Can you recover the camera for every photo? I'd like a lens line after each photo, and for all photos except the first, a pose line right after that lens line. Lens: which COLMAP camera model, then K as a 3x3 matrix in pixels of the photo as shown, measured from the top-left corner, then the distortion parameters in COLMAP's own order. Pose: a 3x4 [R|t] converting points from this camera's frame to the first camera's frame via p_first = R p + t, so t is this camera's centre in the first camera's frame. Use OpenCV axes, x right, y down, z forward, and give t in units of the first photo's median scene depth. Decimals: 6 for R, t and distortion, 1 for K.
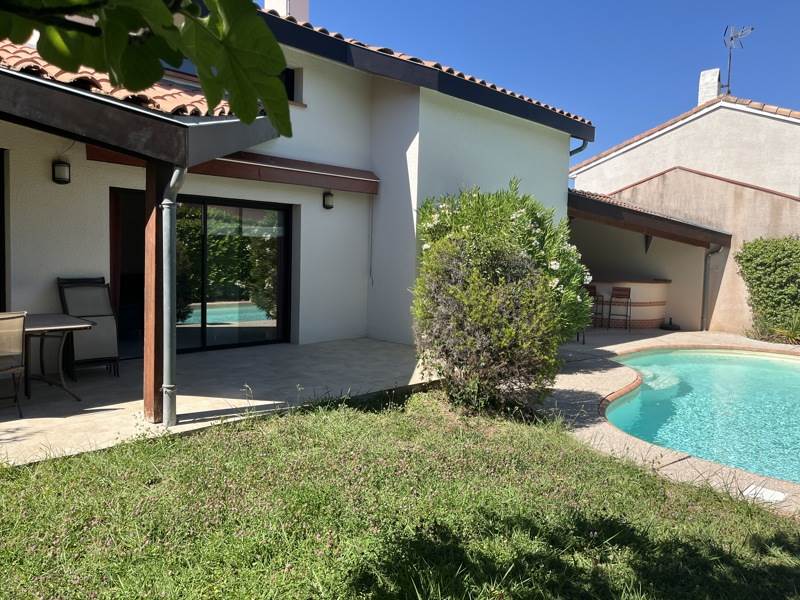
lens RADIAL K [[603.2, 0, 400.1], [0, 603.2, 302.2], [0, 0, 1]] dist [-0.002464, -0.009178]
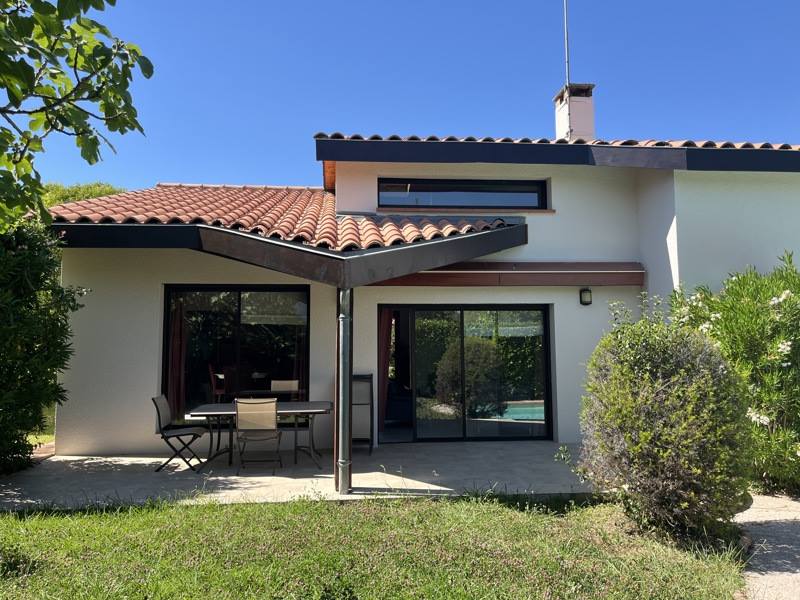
lens RADIAL K [[603.2, 0, 400.7], [0, 603.2, 298.3], [0, 0, 1]] dist [-0.002464, -0.009178]
pose [[0.761087, -0.083635, -0.643236, 0.303948], [-0.024491, 0.987240, -0.157342, -0.000880], [0.648188, 0.135505, 0.749327, 0.050845]]
